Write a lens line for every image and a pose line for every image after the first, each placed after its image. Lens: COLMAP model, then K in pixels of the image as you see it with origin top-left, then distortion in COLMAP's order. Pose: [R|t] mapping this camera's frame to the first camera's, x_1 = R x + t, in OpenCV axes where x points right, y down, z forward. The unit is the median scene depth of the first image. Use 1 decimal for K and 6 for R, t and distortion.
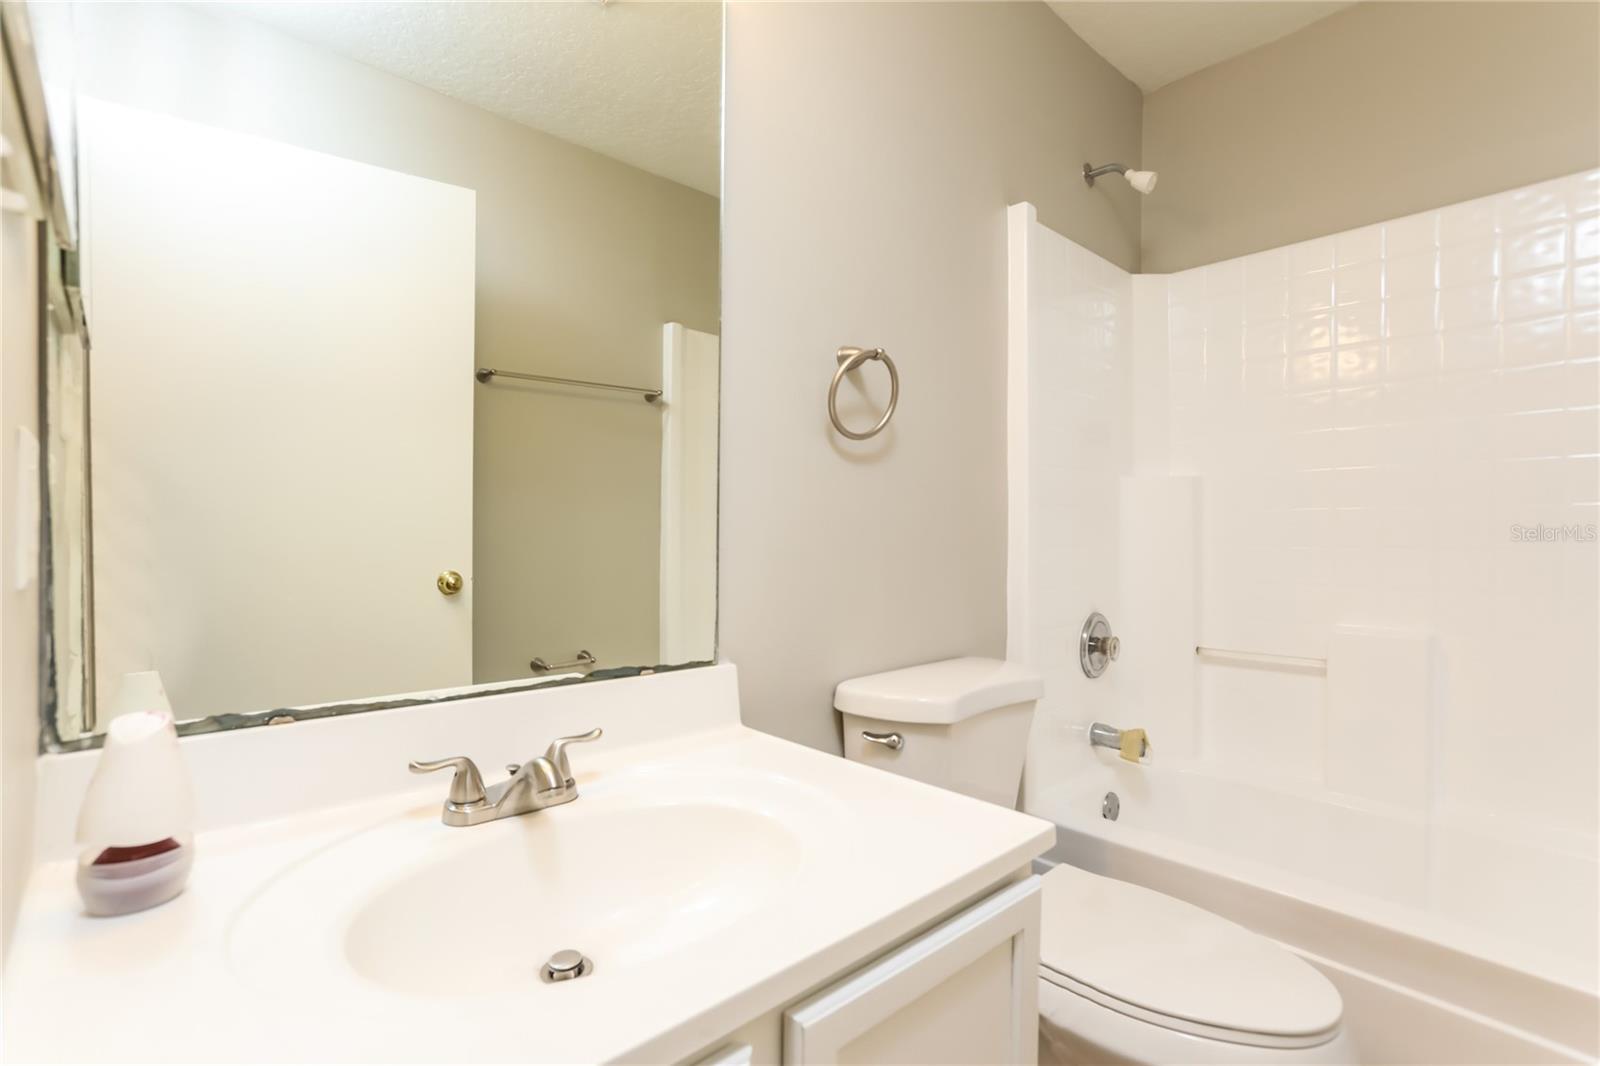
lens RADIAL K [[761.4, 0, 800.0], [0, 761.4, 533.0], [0, 0, 1]] dist [-0.068198, -0.000078]
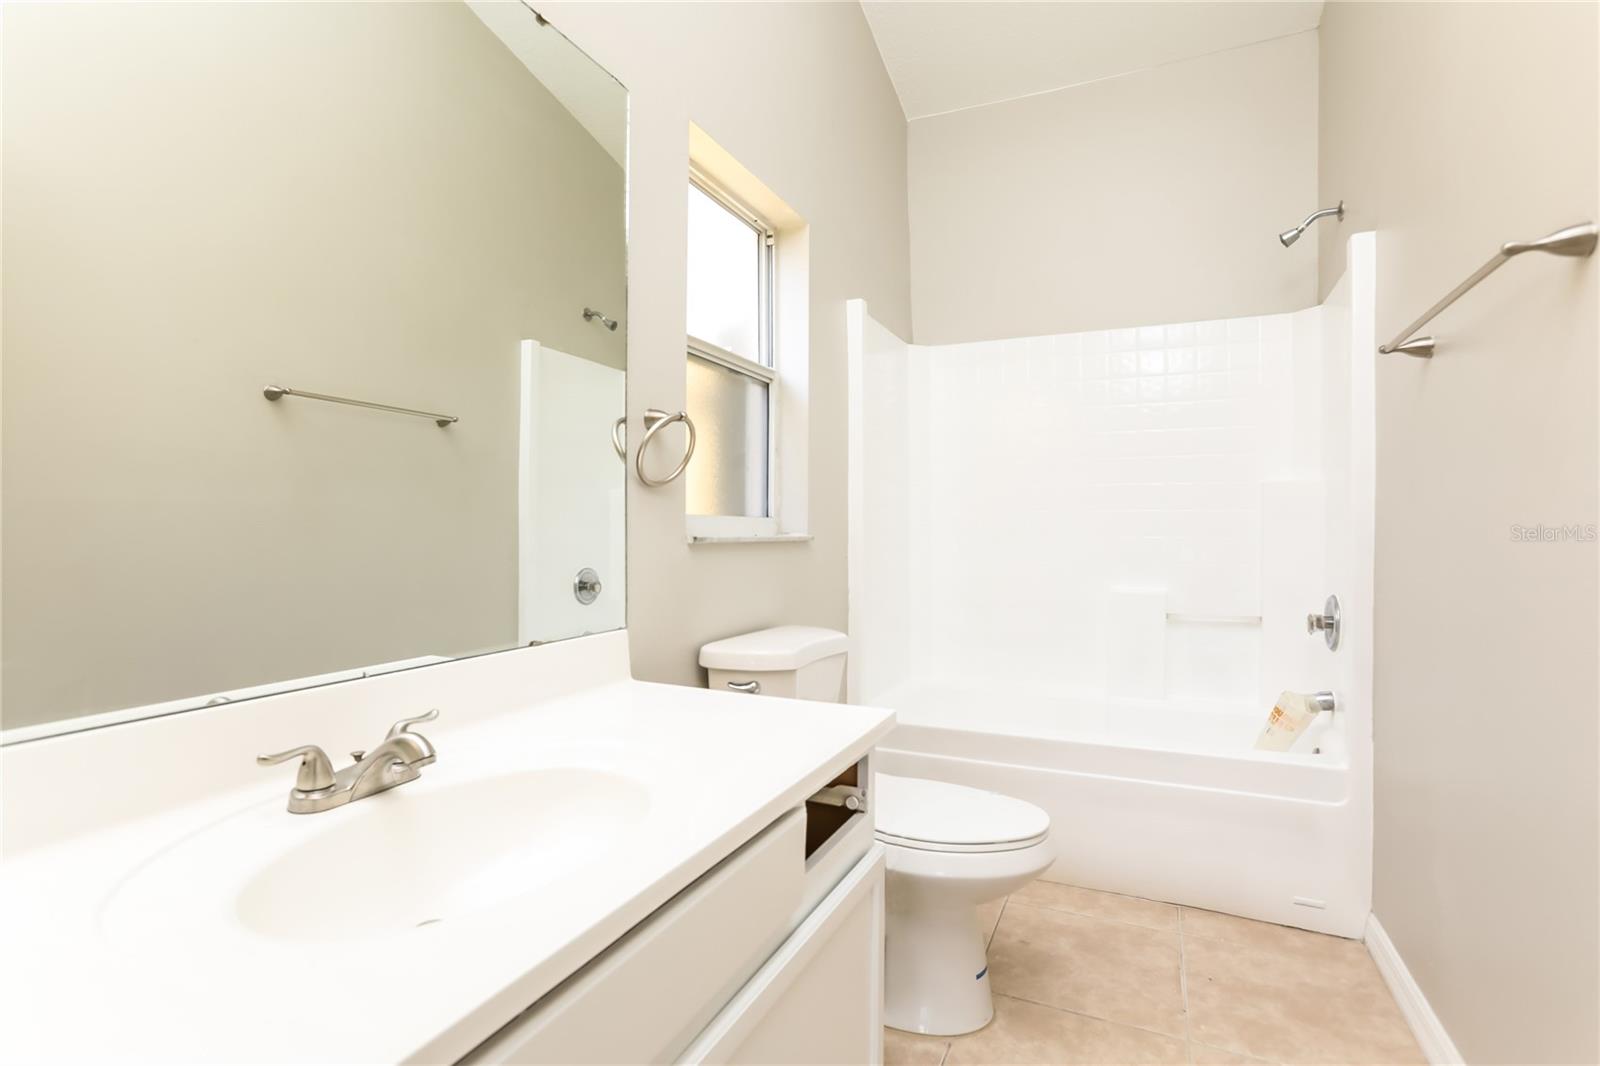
lens RADIAL K [[736.3, 0, 800.0], [0, 736.3, 533.0], [0, 0, 1]] dist [-0.001908, 0.000195]
pose [[0.931245, 0.008029, 0.364305, -0.201396], [-0.010431, 0.999935, 0.004626, -0.000147], [-0.364244, -0.008108, 0.931268, -0.175495]]
